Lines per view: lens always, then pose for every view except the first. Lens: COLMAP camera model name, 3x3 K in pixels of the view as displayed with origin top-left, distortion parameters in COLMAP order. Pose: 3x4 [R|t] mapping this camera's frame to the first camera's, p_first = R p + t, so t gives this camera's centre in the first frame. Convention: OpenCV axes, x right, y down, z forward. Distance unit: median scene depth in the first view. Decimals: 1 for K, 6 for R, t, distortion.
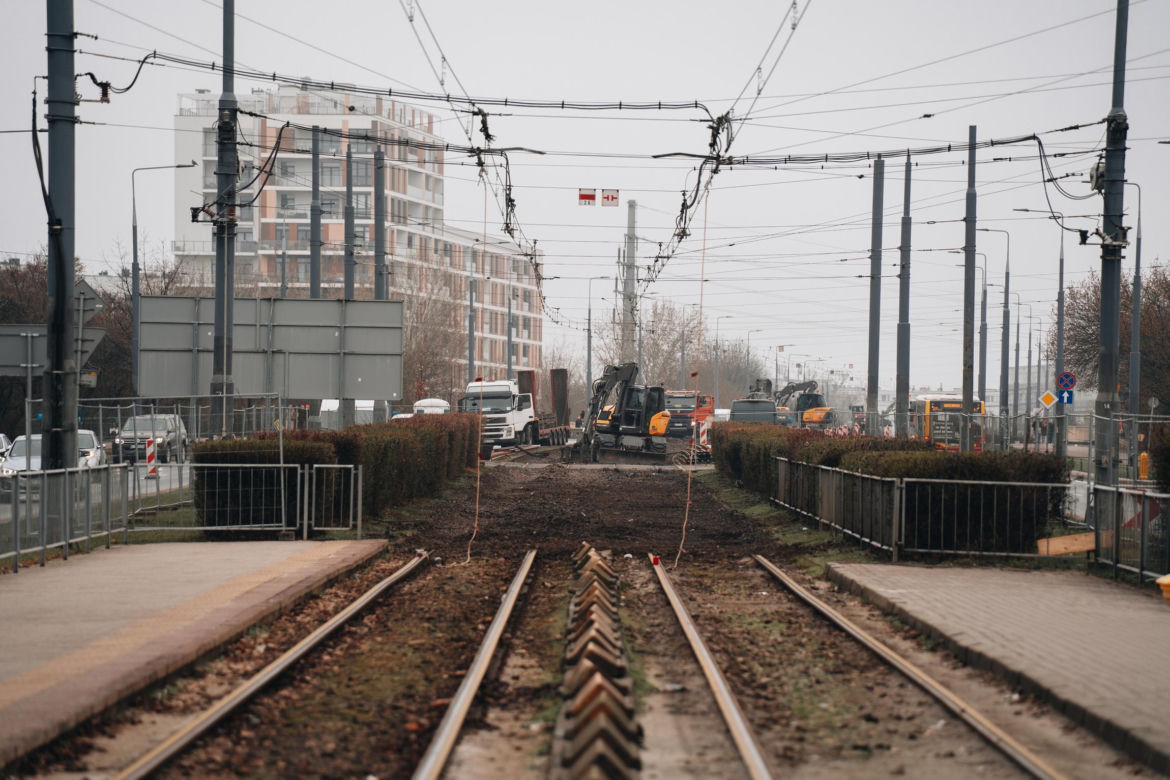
lens RADIAL K [[4089.0, 0, 586.1], [0, 4089.0, 362.9], [0, 0, 1]] dist [1.796667, 3.252535]
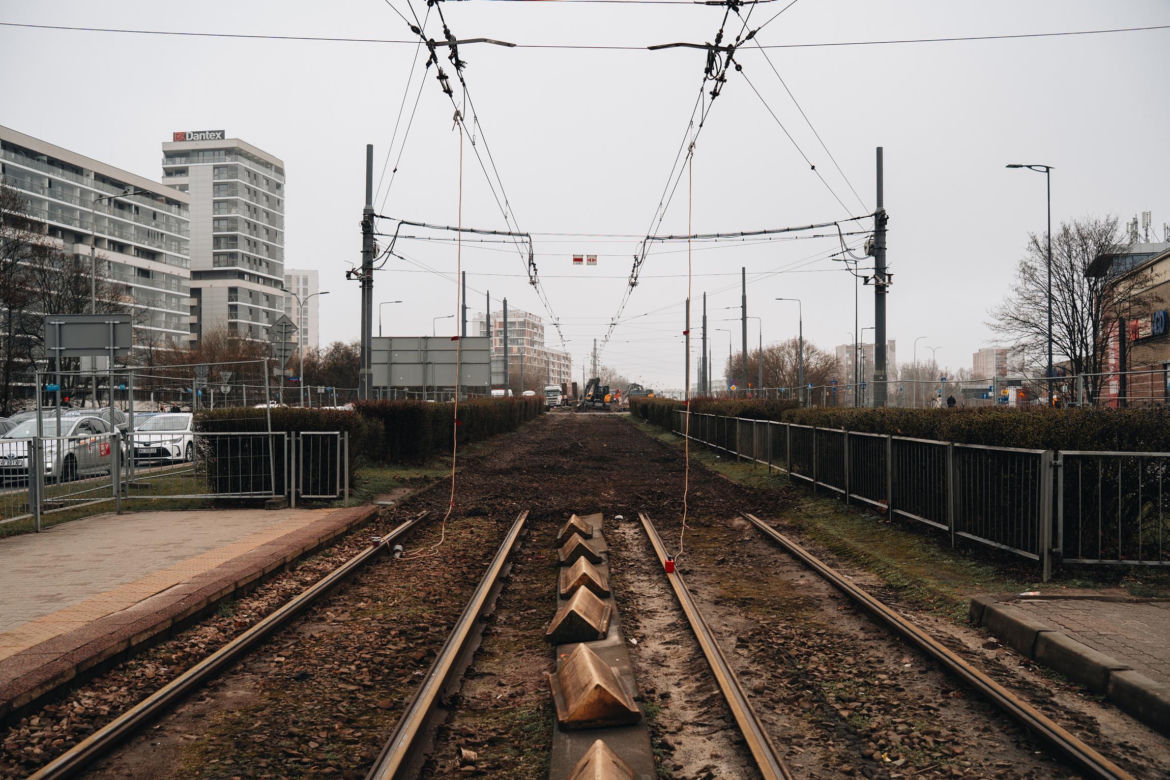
lens RADIAL K [[1030.1, 0, 585.0], [0, 1030.1, 390.0], [0, 0, 1]] dist [0.004040, 0.003201]
pose [[0.999846, -0.017481, 0.001351, 0.000717], [0.017475, 0.999836, 0.004795, 0.004995], [-0.001434, -0.004771, 0.999988, 0.256907]]
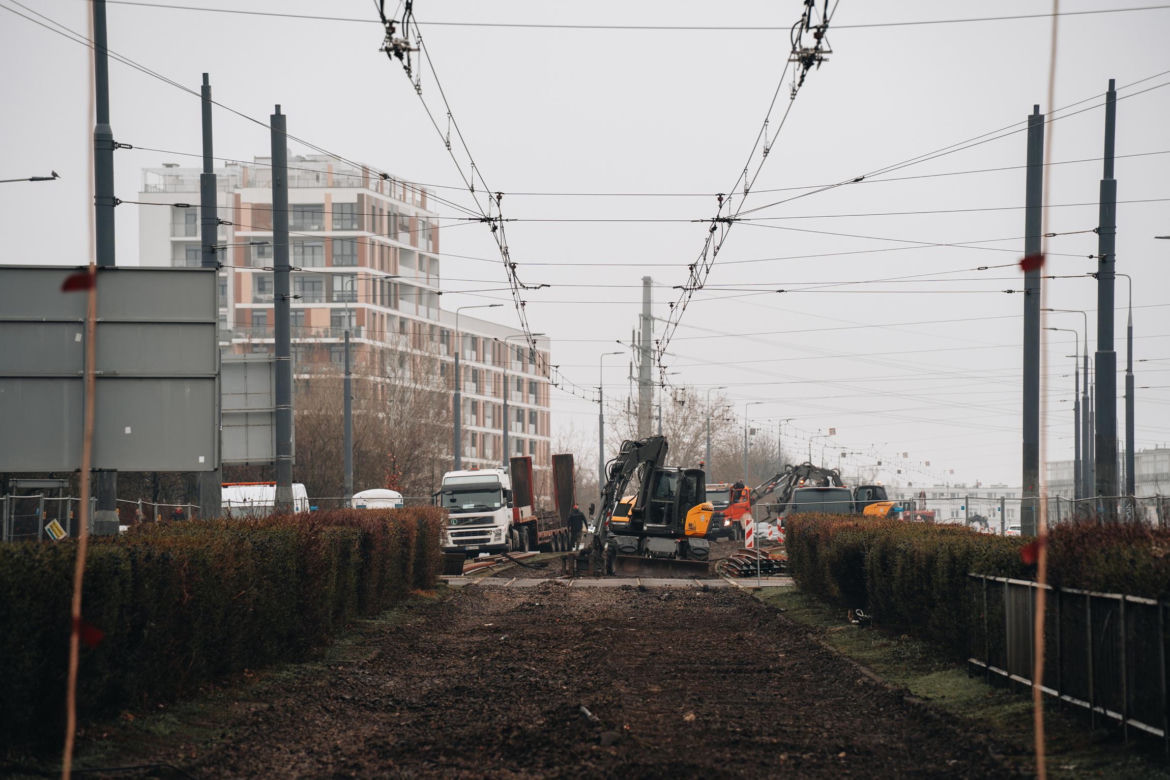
lens RADIAL K [[4089.0, 0, 586.1], [0, 4089.0, 362.9], [0, 0, 1]] dist [1.796667, 3.252535]
pose [[0.999895, -0.014174, -0.002980, 0.000623], [0.014094, 0.999578, -0.025403, 0.005135], [0.003338, 0.025359, 0.999673, 0.270818]]
